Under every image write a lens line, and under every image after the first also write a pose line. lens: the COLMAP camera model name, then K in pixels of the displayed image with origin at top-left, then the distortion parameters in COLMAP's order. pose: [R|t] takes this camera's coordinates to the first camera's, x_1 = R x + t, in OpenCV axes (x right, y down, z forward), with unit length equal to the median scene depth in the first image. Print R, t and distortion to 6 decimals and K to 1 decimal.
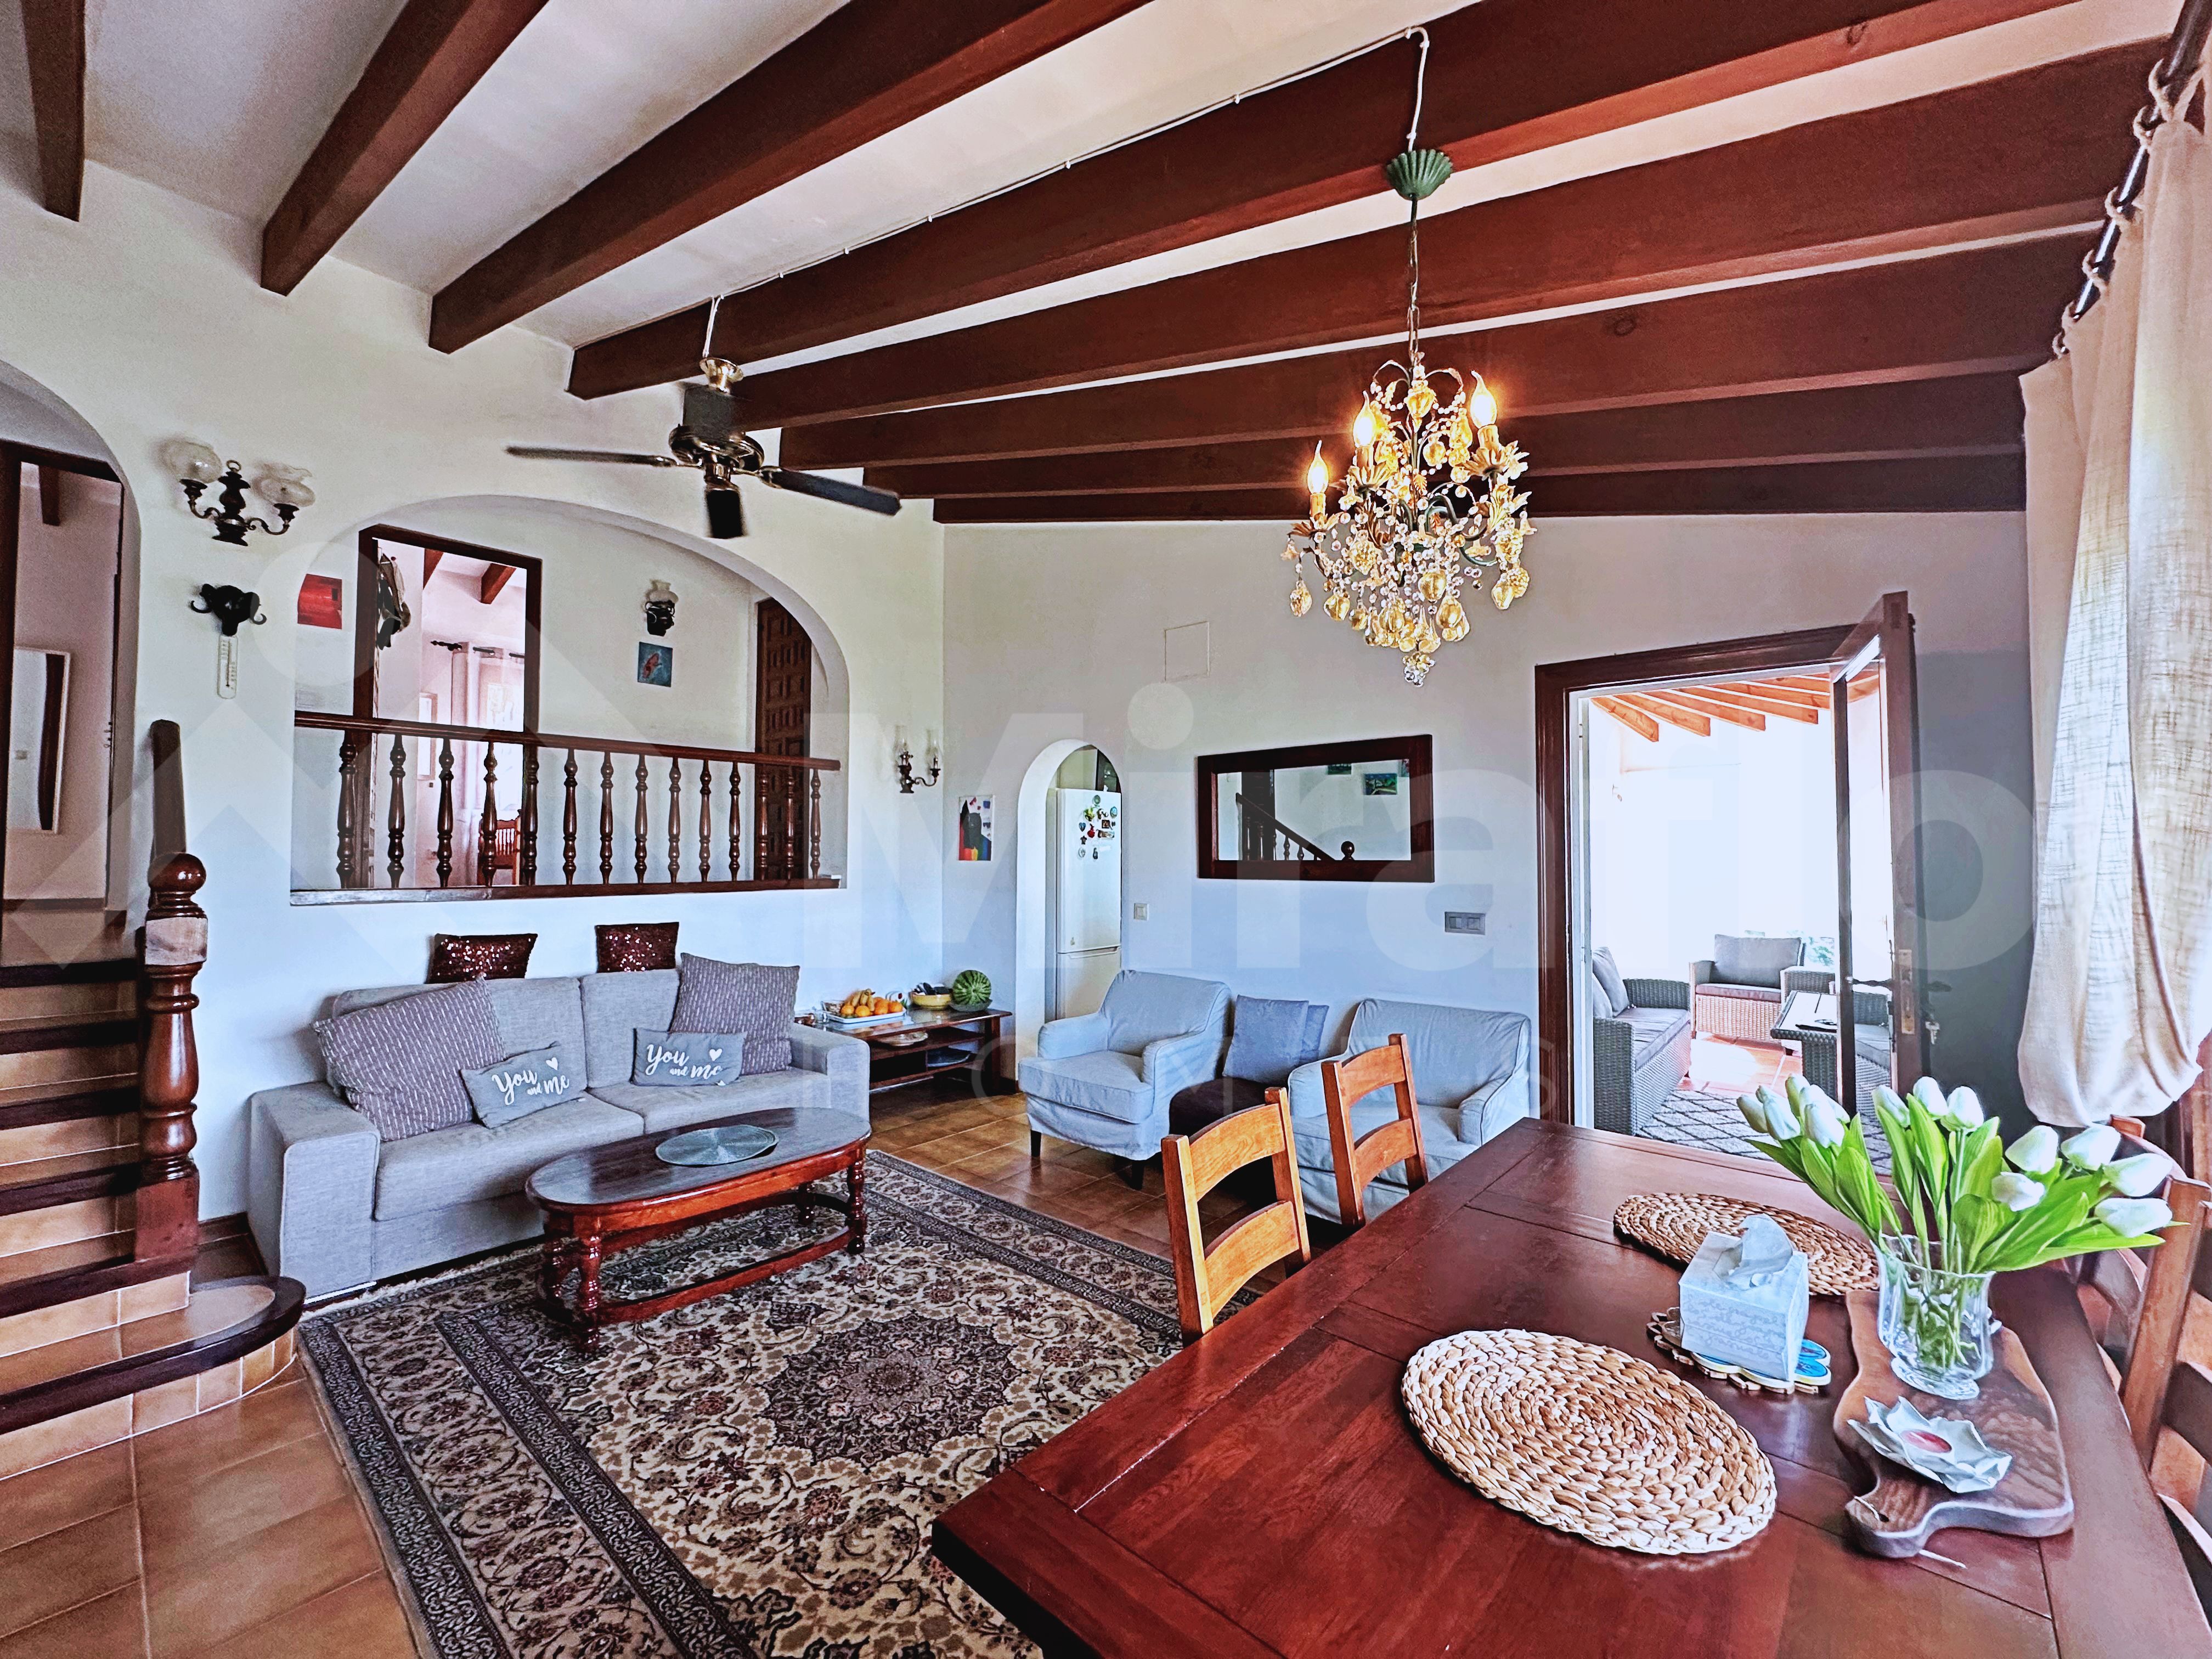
lens RADIAL K [[887.5, 0, 1099.9], [0, 887.5, 819.3], [0, 0, 1]] dist [-0.008149, 0.001758]
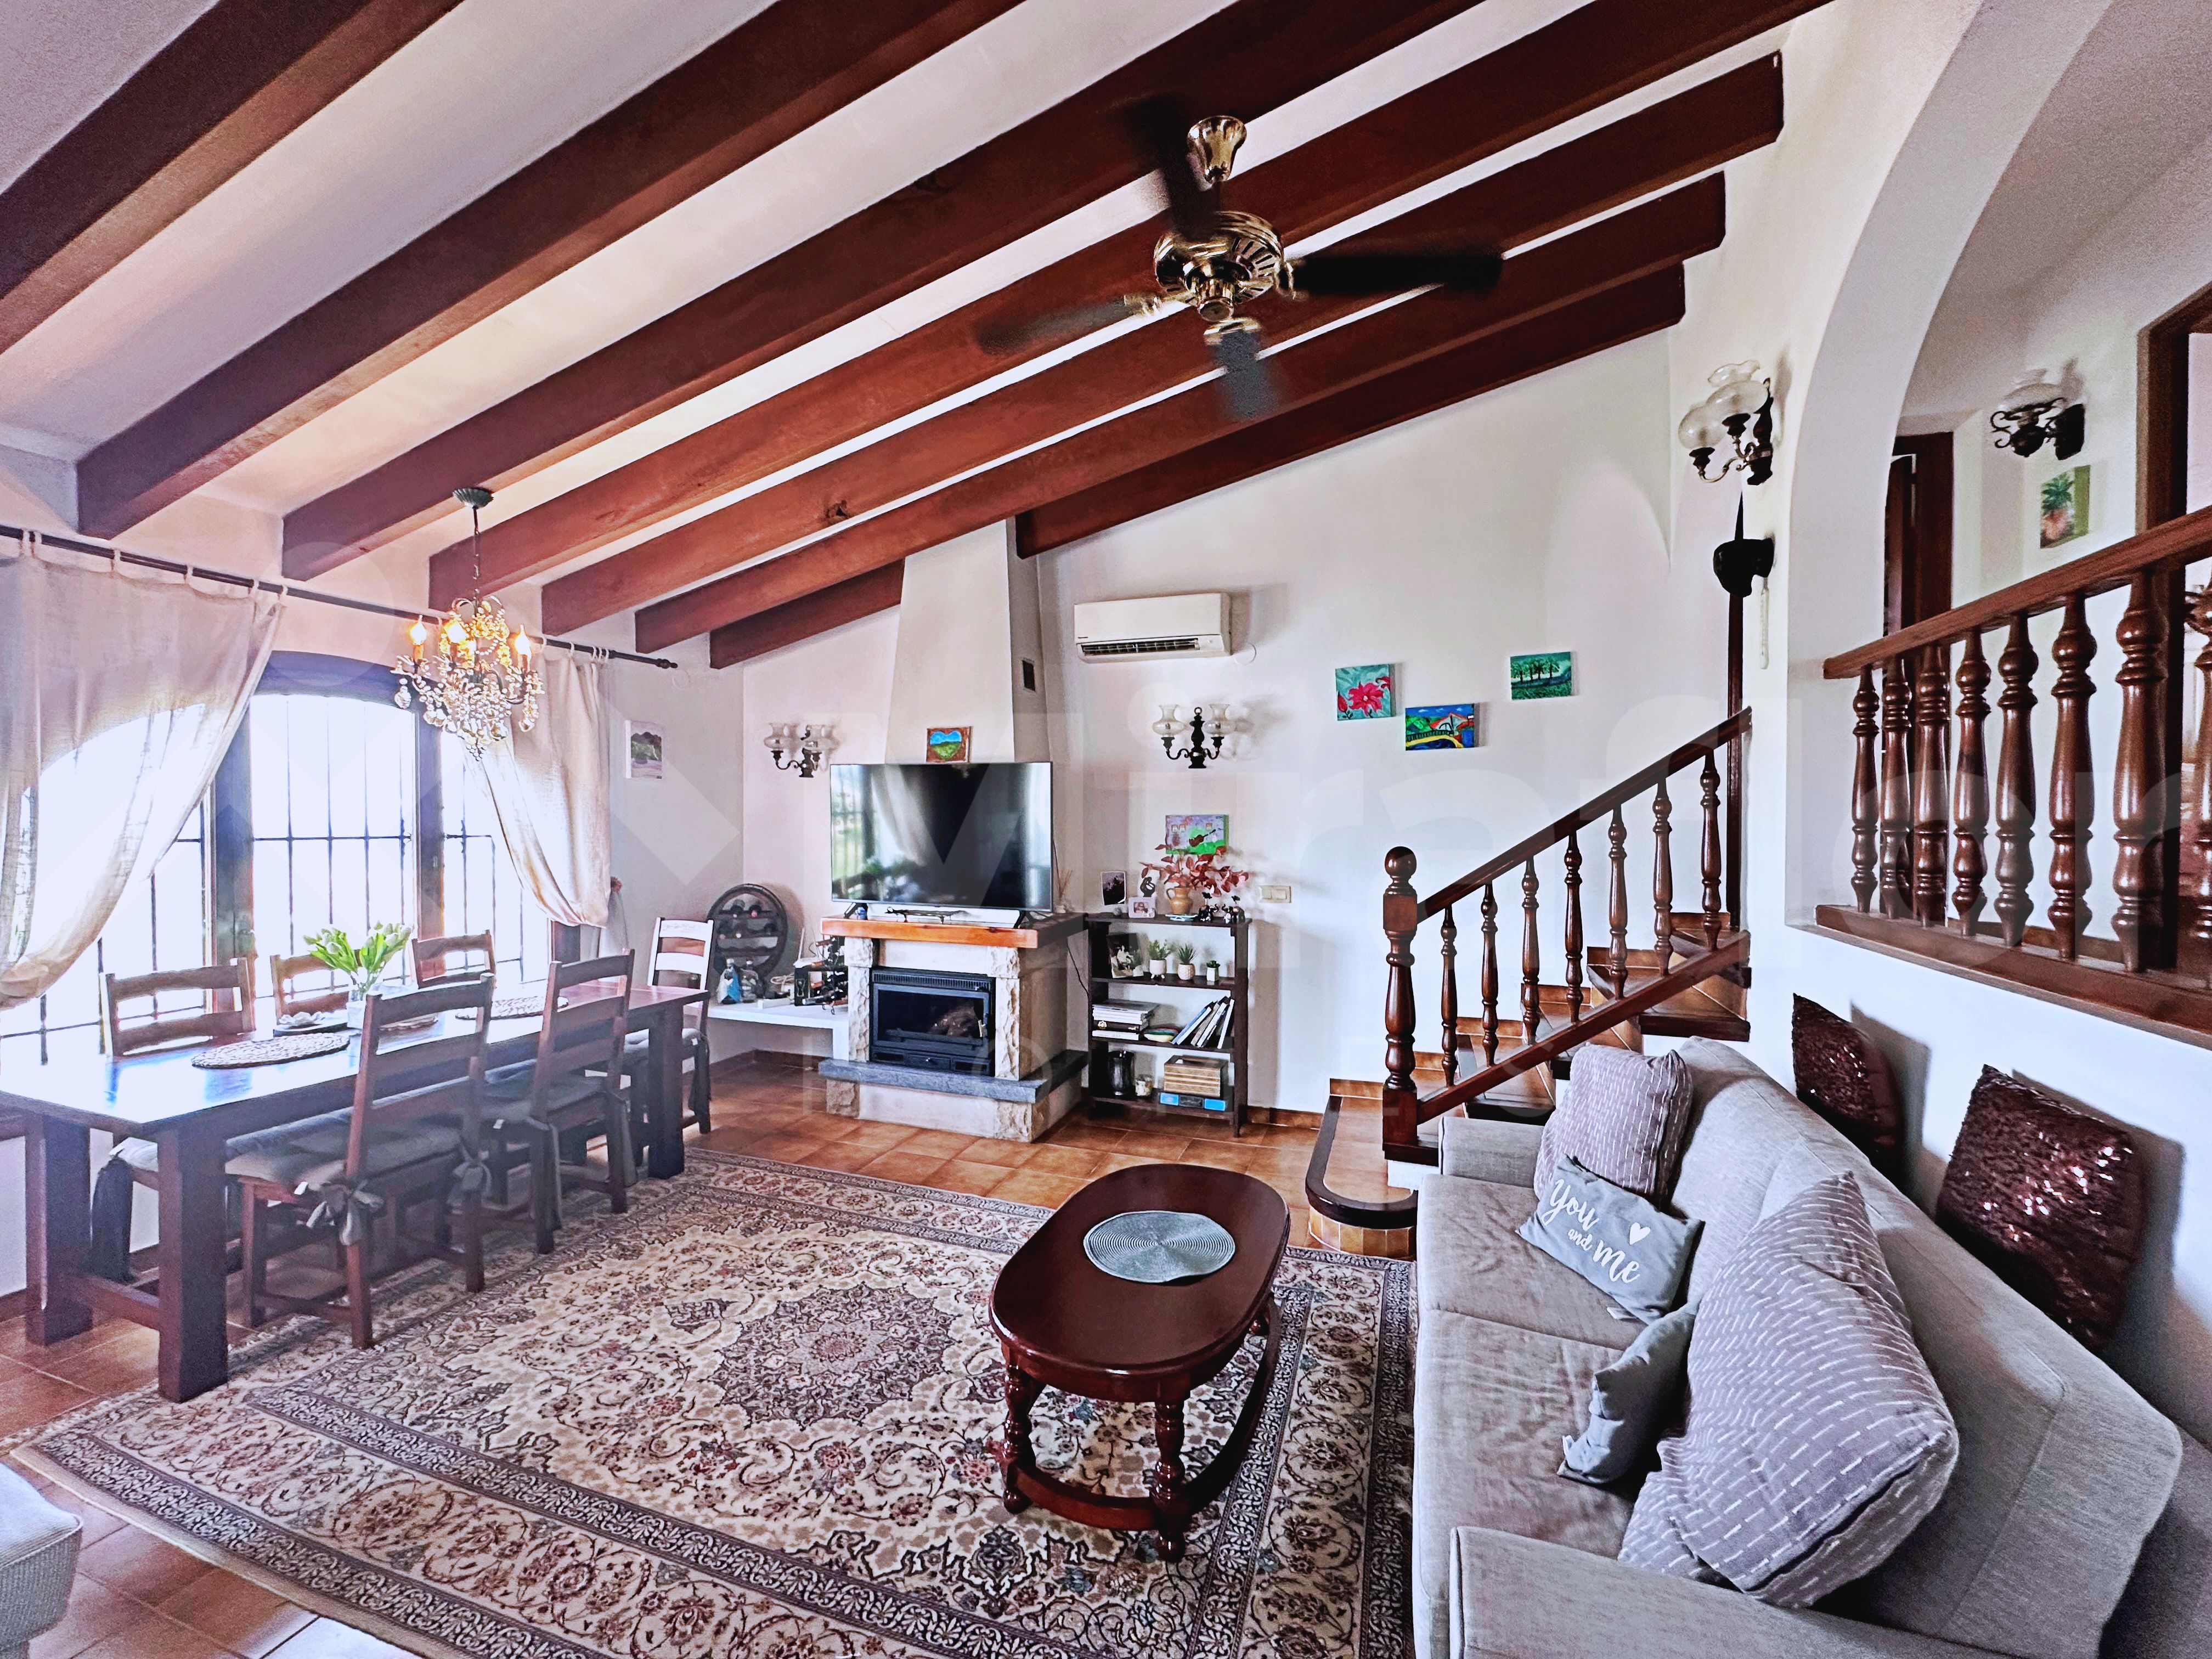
lens RADIAL K [[887.5, 0, 1102.1], [0, 887.5, 827.6], [0, 0, 1]] dist [-0.008149, 0.001758]
pose [[-0.929051, -0.001821, -0.369946, -0.111752], [0.007331, 0.999701, -0.023330, 0.031384], [0.369878, -0.024386, -0.928760, 1.770062]]
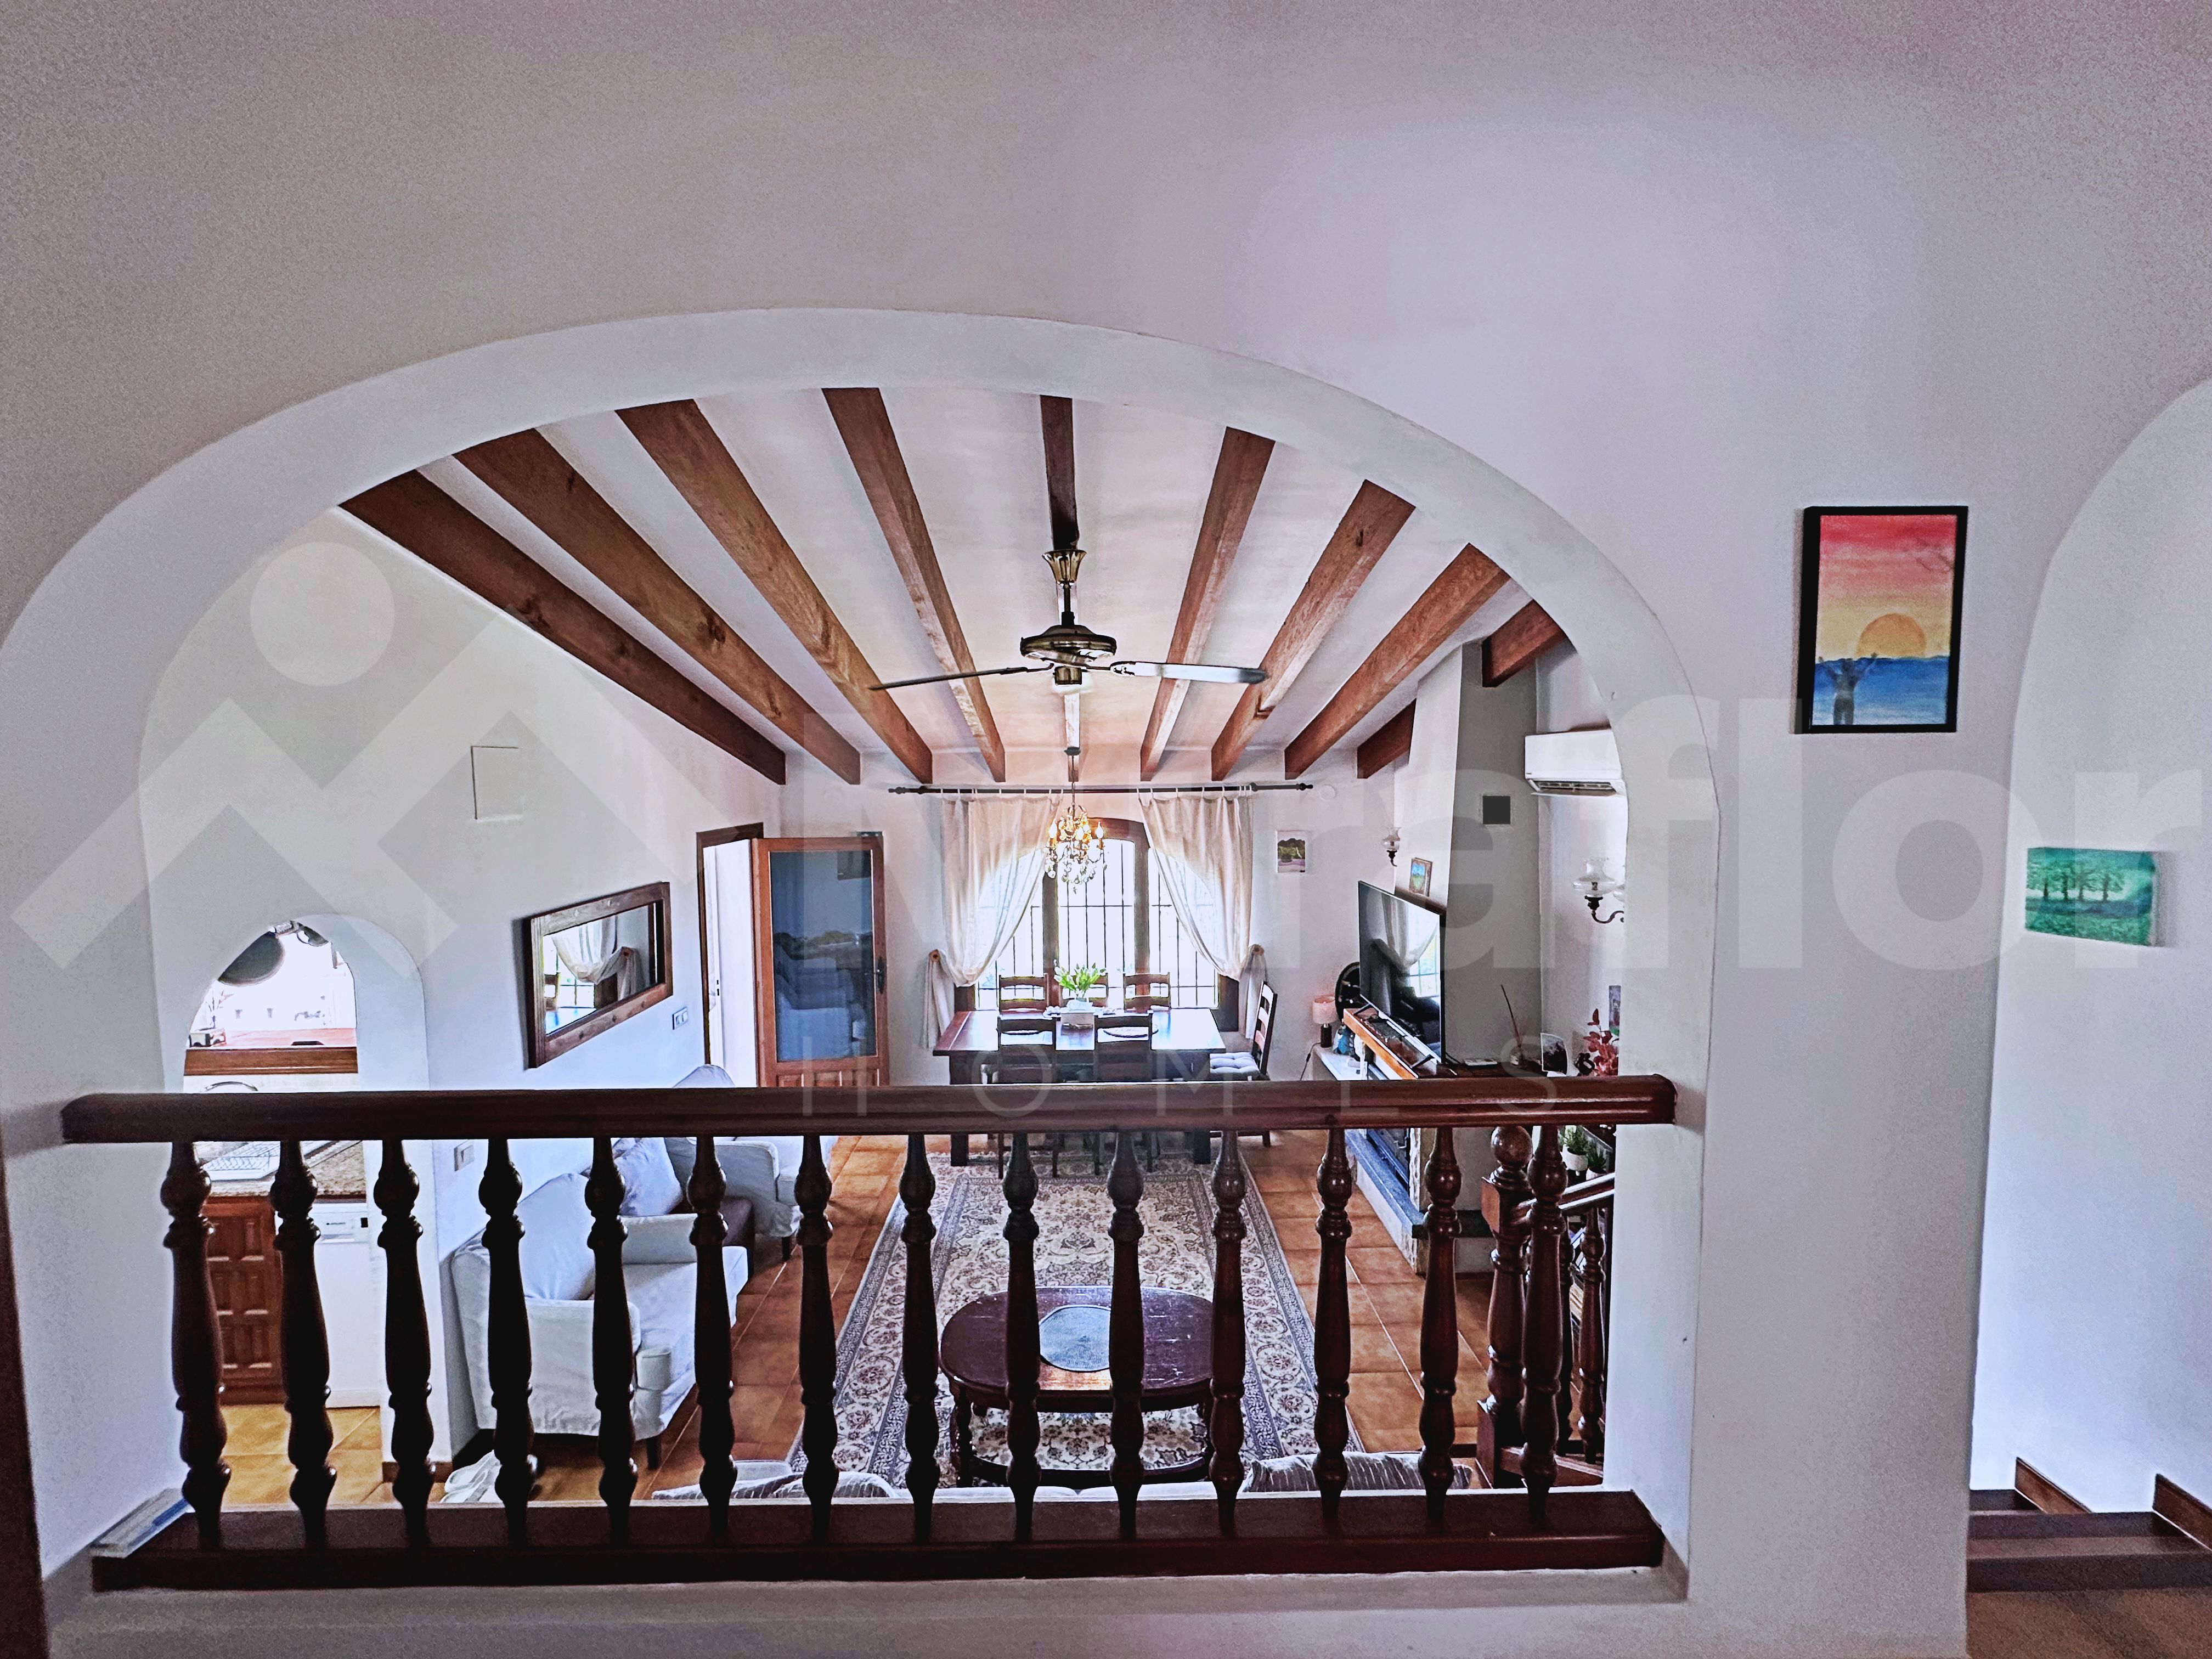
lens RADIAL K [[887.5, 0, 1104.5], [0, 887.5, 832.1], [0, 0, 1]] dist [-0.008149, 0.001758]
pose [[-0.674050, -0.045260, 0.737297, -1.263073], [-0.017149, 0.998811, 0.045636, -0.303706], [-0.738486, 0.018117, -0.674025, 1.768603]]
